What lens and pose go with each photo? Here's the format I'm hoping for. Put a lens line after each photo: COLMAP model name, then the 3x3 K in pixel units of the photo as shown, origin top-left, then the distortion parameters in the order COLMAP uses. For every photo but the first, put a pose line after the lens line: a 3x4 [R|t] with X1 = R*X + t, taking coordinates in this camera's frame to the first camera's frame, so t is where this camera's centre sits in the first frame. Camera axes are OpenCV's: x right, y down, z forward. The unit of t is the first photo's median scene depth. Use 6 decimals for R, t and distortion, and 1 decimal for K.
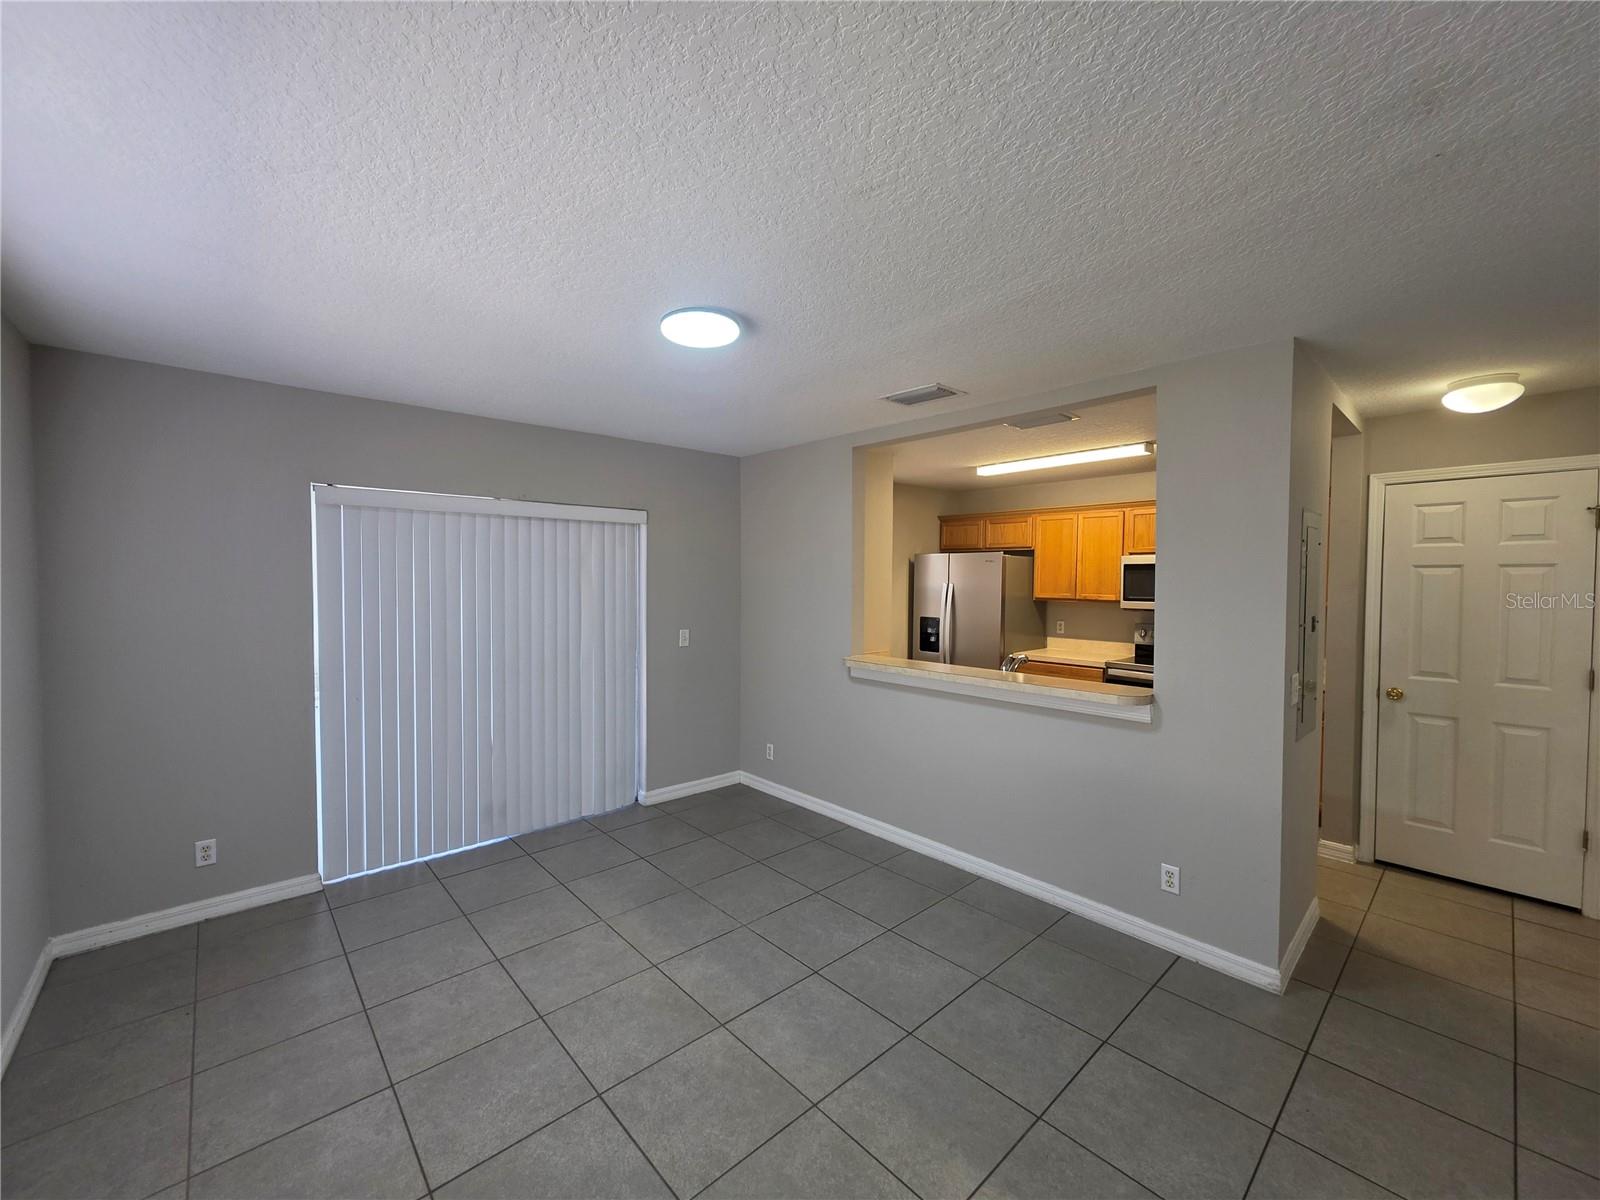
lens RADIAL K [[643.2, 0, 783.1], [0, 643.2, 599.3], [0, 0, 1]] dist [0.001546, 0.000287]
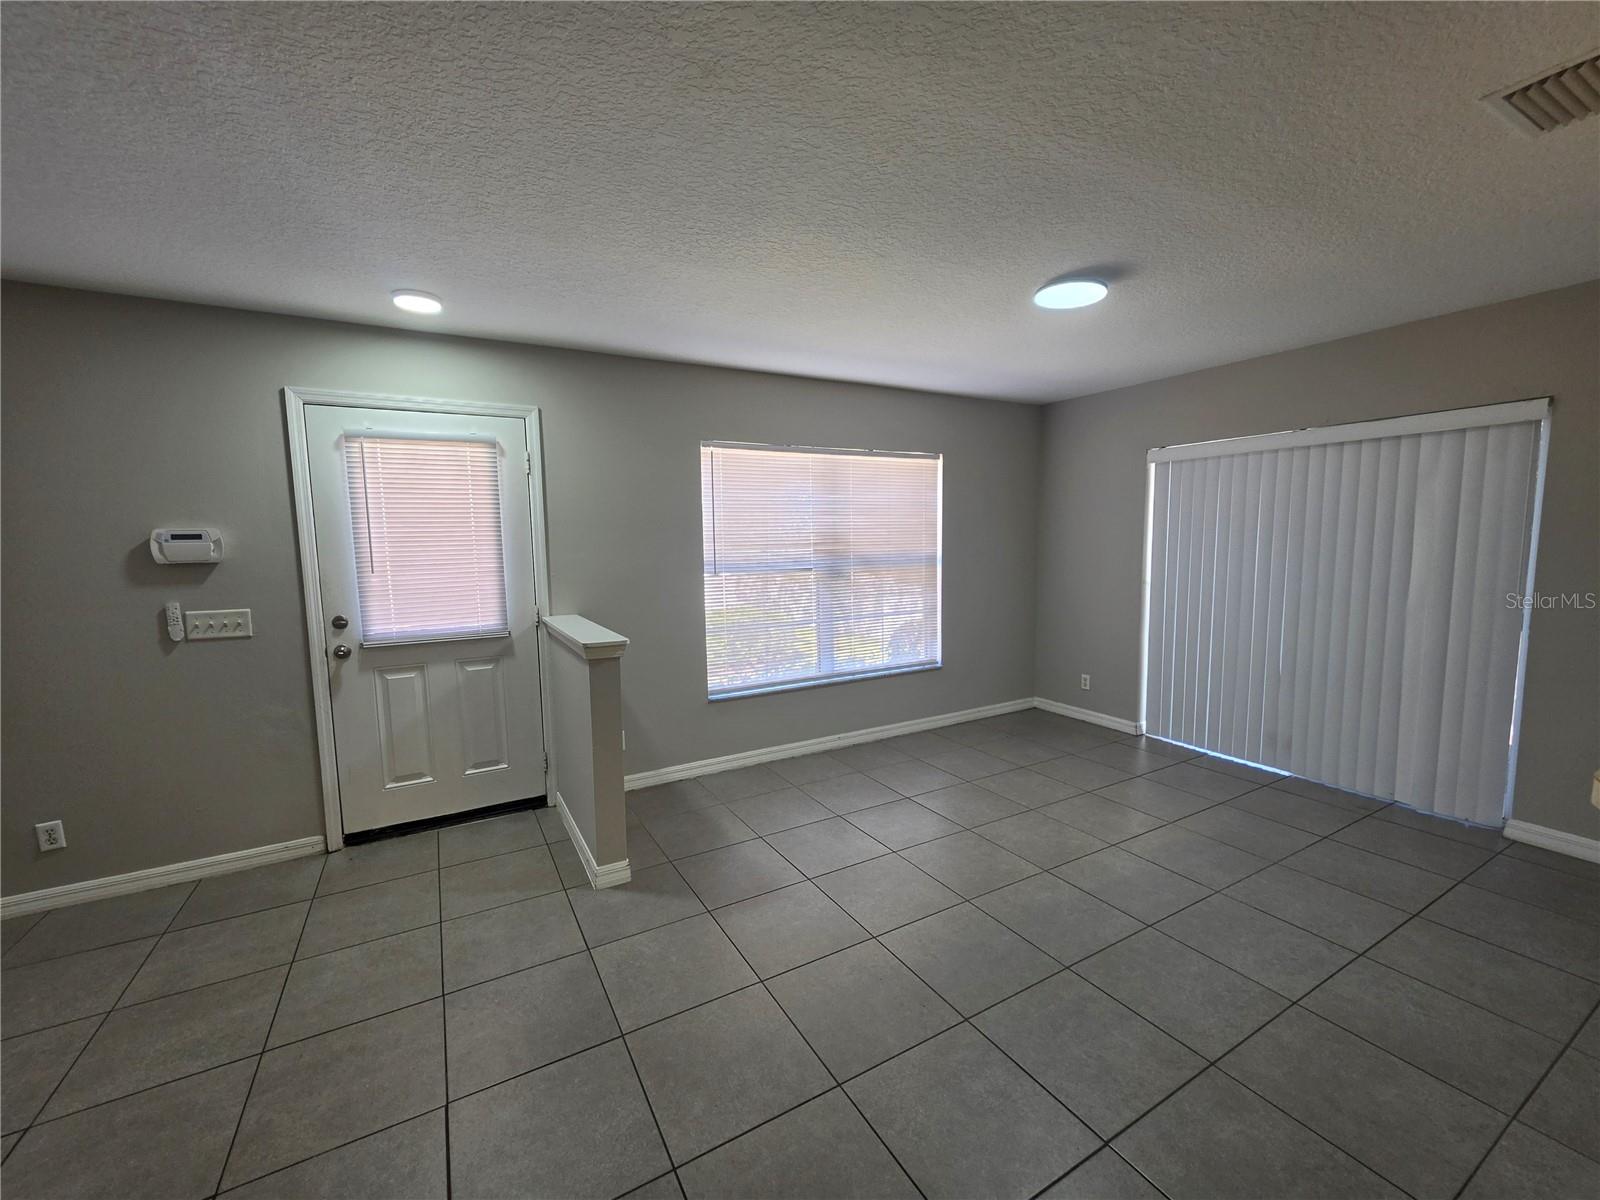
lens RADIAL K [[643.2, 0, 783.1], [0, 643.2, 599.3], [0, 0, 1]] dist [0.001546, 0.000287]
pose [[-0.220975, 0.093446, -0.970792, 0.669546], [-0.020525, 0.994733, 0.100423, 0.016755], [0.975064, 0.042117, -0.217893, 0.432440]]
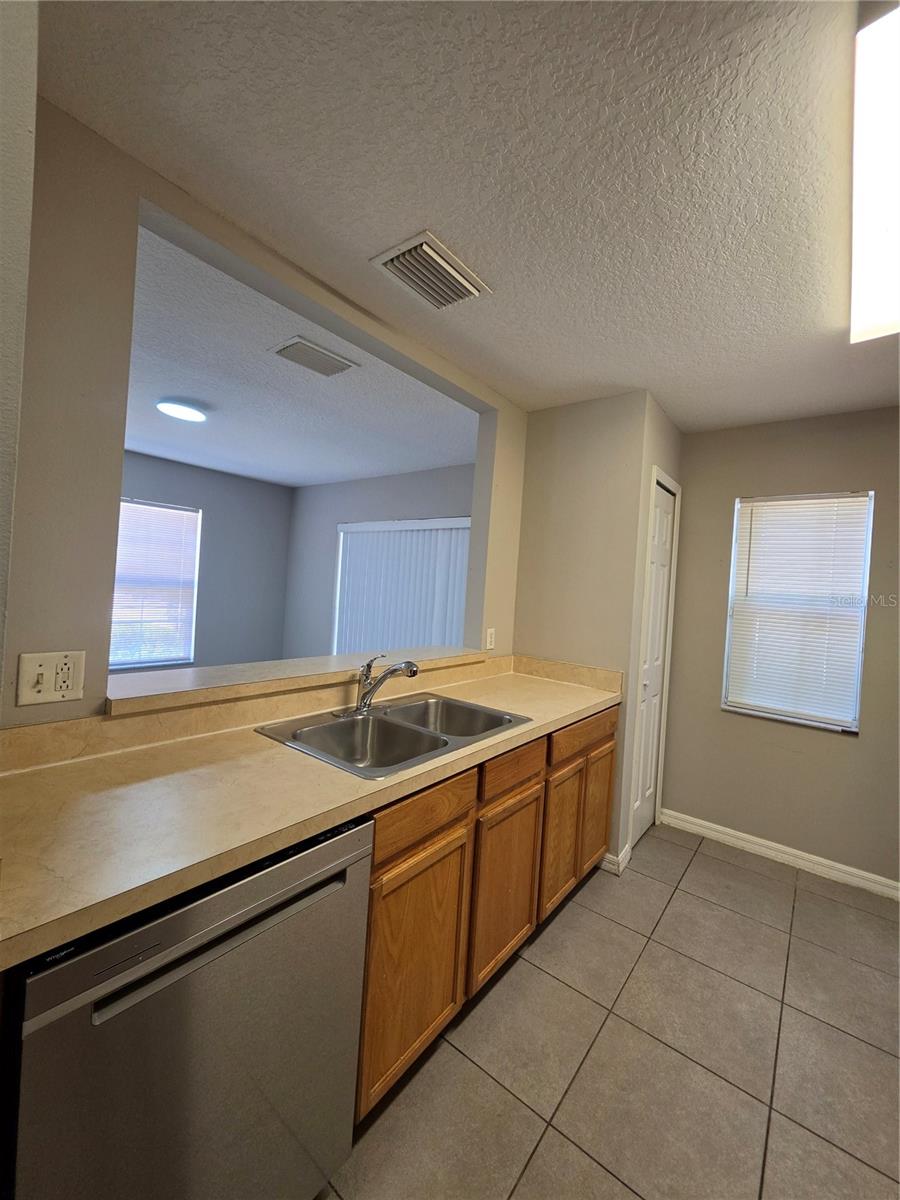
lens RADIAL K [[482.4, 0, 450.0], [0, 482.4, 600.0], [0, 0, 1]] dist [0.001546, 0.000287]
pose [[0.175525, 0.036595, -0.983795, 0.777154], [-0.094014, 0.995365, 0.020252, 0.011137], [0.979976, 0.088936, 0.178152, 0.877705]]
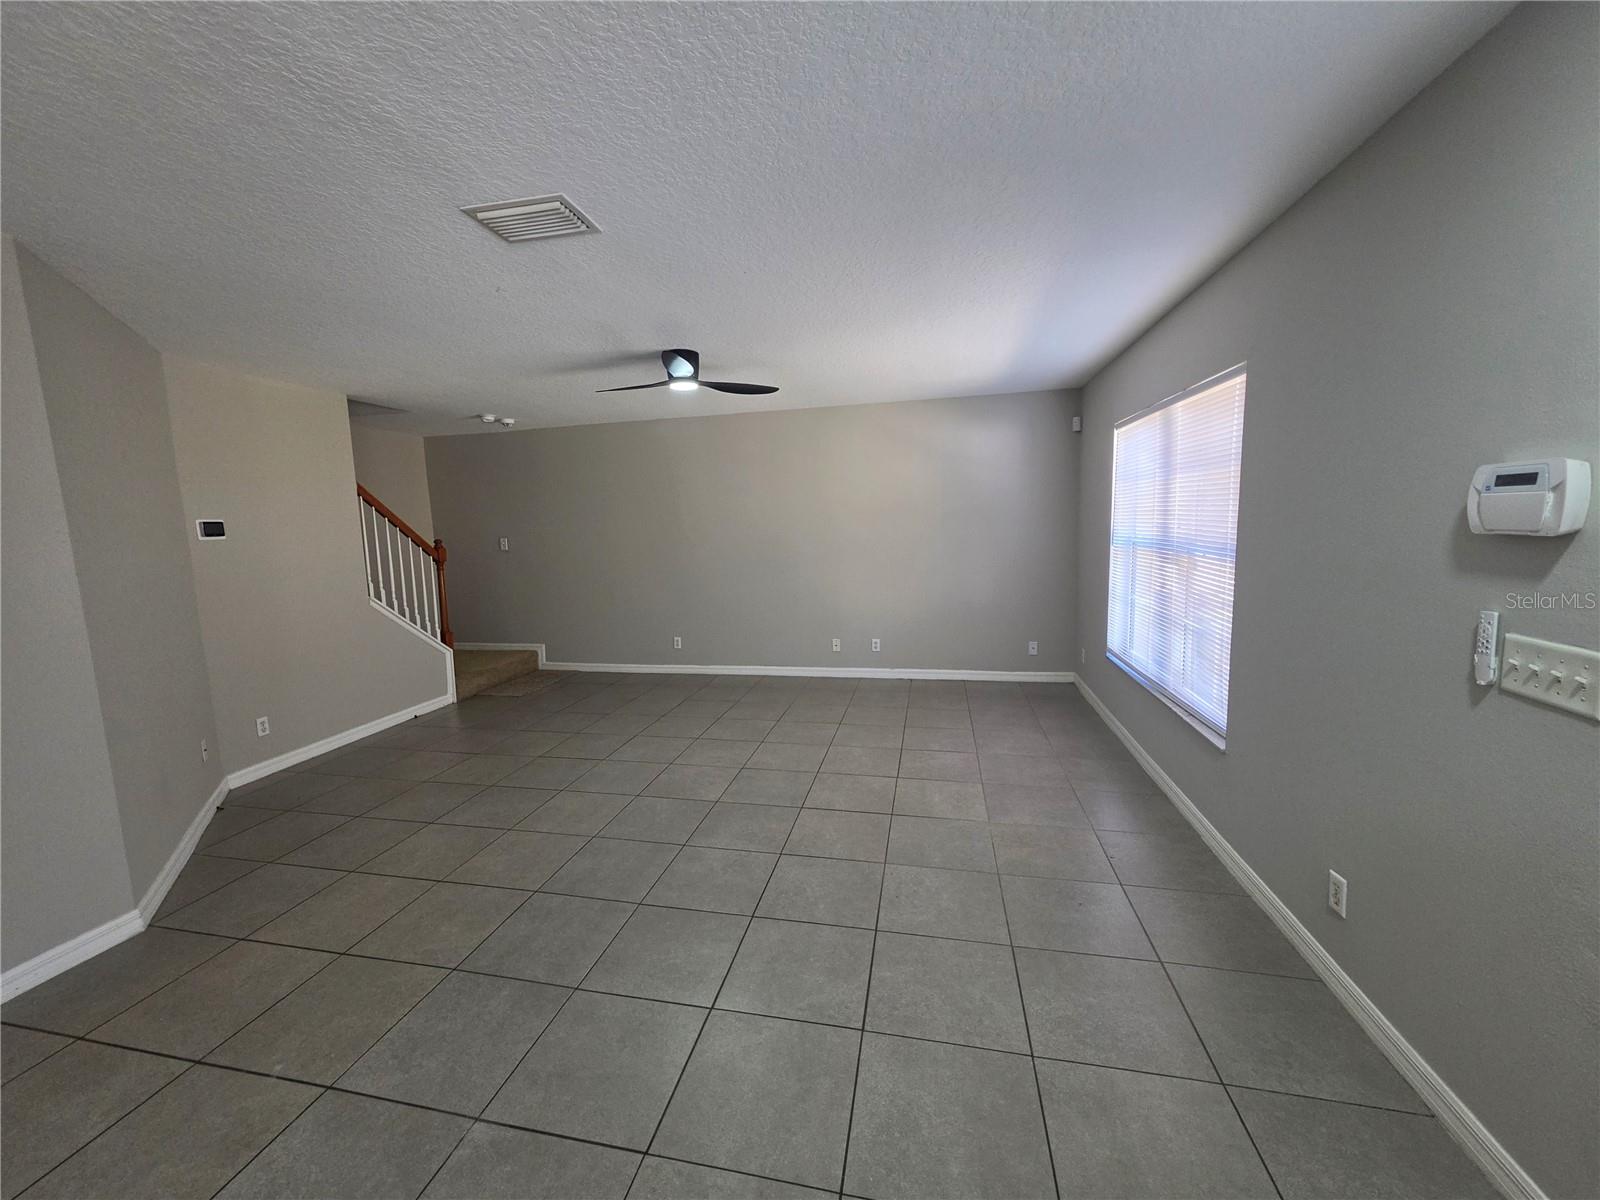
lens RADIAL K [[640.7, 0, 779.2], [0, 640.7, 601.8], [0, 0, 1]] dist [0.000731, 0.000168]
pose [[-0.576917, -0.087431, 0.812110, 0.084403], [0.060585, 0.986935, 0.149292, 0.022375], [-0.814553, 0.135331, -0.564083, 0.157584]]
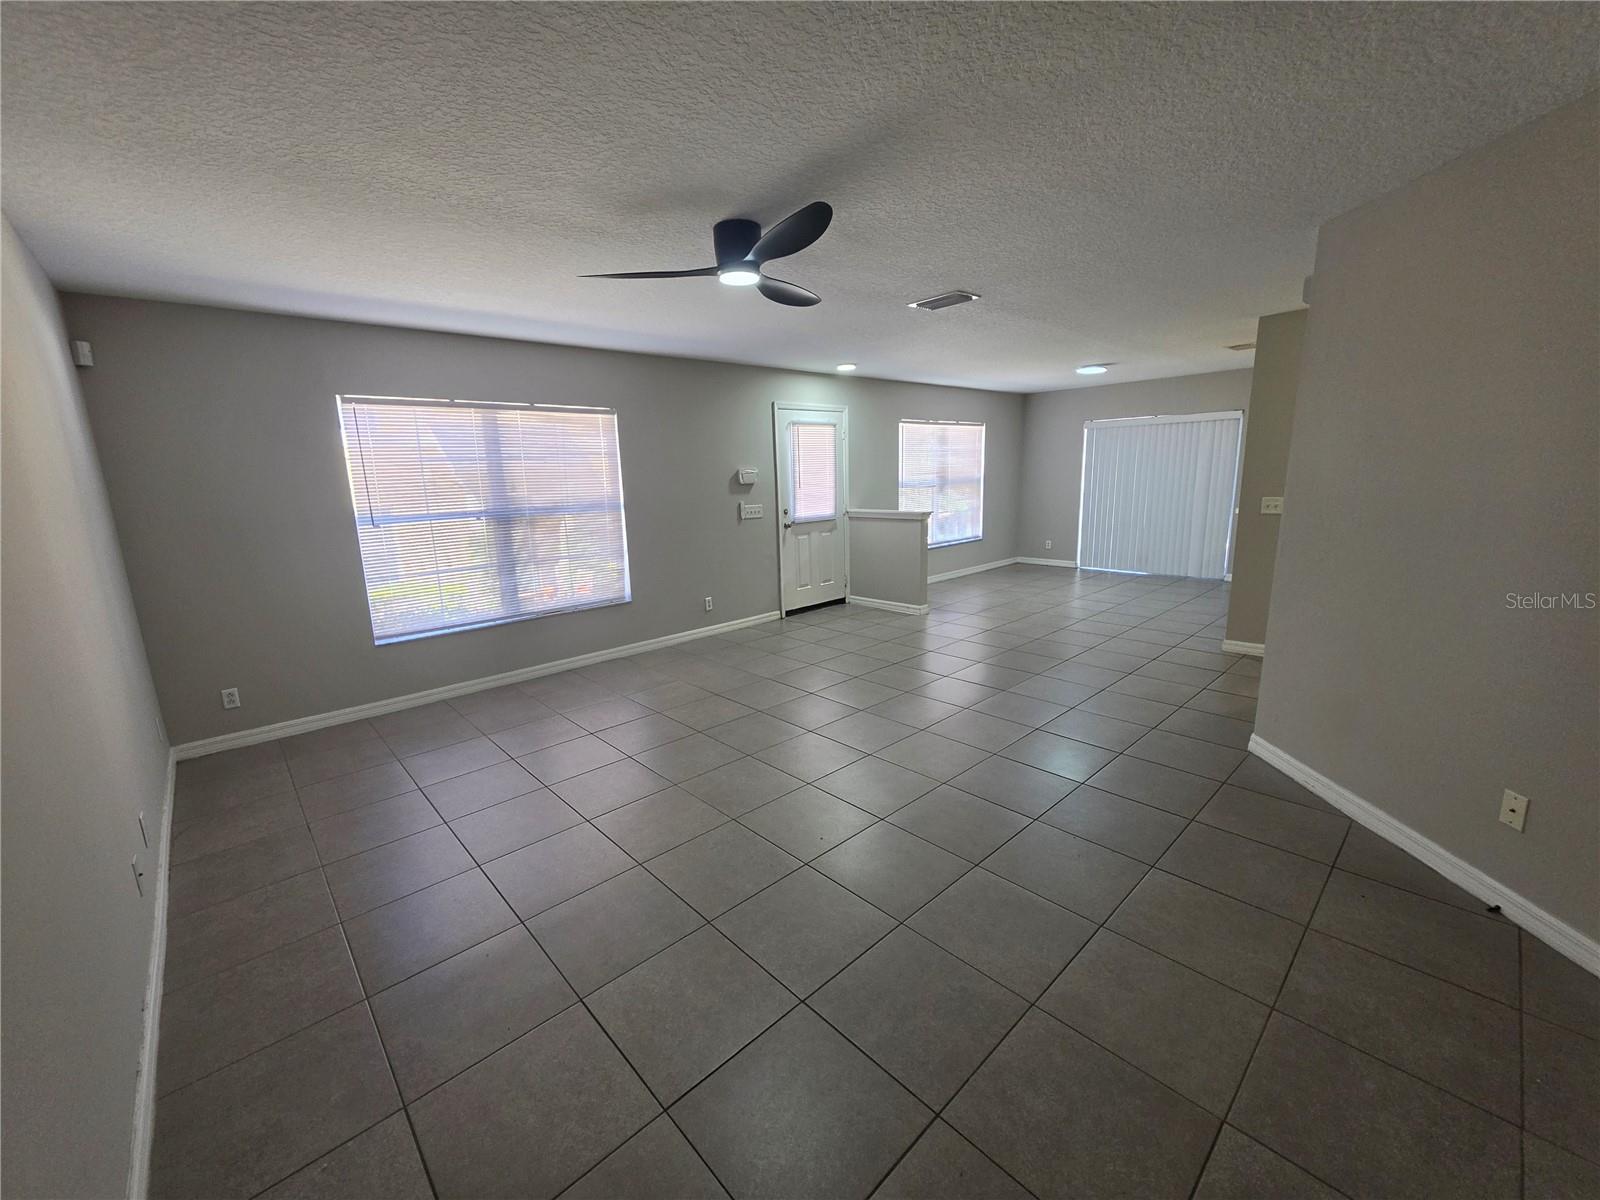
lens RADIAL K [[643.2, 0, 783.1], [0, 643.2, 599.3], [0, 0, 1]] dist [0.001546, 0.000287]
pose [[0.014333, 0.189913, -0.981696, 1.708101], [-0.003127, 0.981801, 0.189888, 0.040796], [0.999892, 0.000348, 0.014666, -0.280672]]
